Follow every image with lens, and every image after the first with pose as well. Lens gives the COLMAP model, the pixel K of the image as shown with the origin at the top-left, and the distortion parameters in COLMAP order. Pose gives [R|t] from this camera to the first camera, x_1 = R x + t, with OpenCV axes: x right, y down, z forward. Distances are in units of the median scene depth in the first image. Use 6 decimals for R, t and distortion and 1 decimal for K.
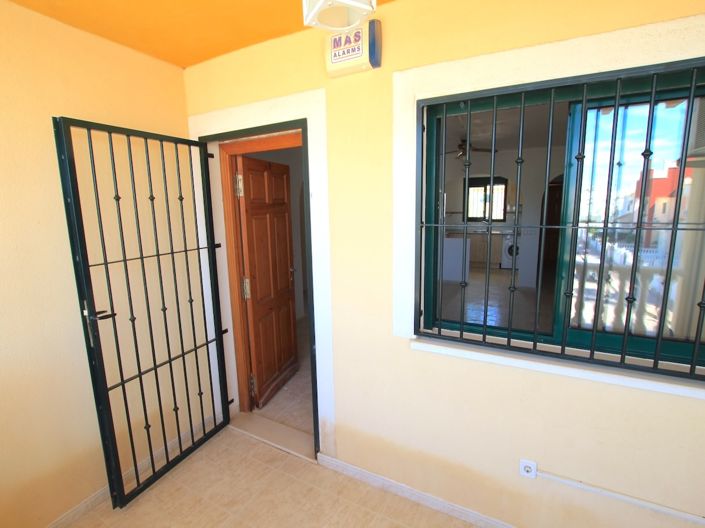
lens RADIAL K [[332.8, 0, 352.5], [0, 332.8, 255.4], [0, 0, 1]] dist [-0.023522, 0.000605]
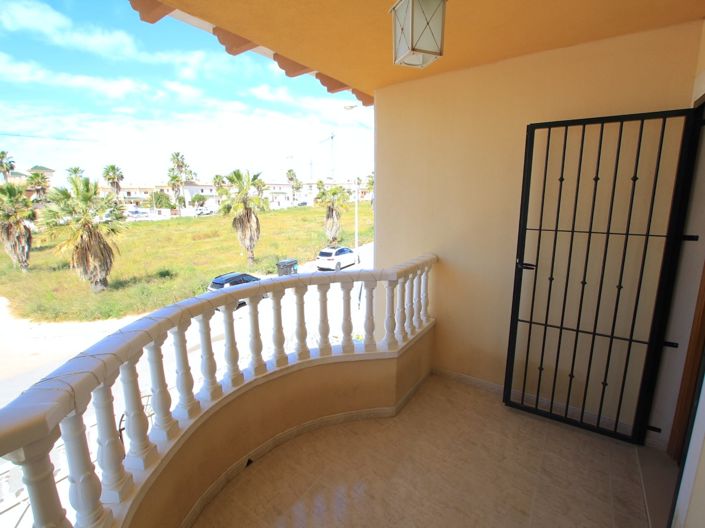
lens RADIAL K [[337.0, 0, 348.2], [0, 337.0, 253.8], [0, 0, 1]] dist [-0.022455, 0.000399]
pose [[-0.155367, 0.196191, -0.968179, 0.598604], [-0.149295, 0.964160, 0.219334, -0.053522], [0.976510, 0.178621, -0.120508, 0.369101]]
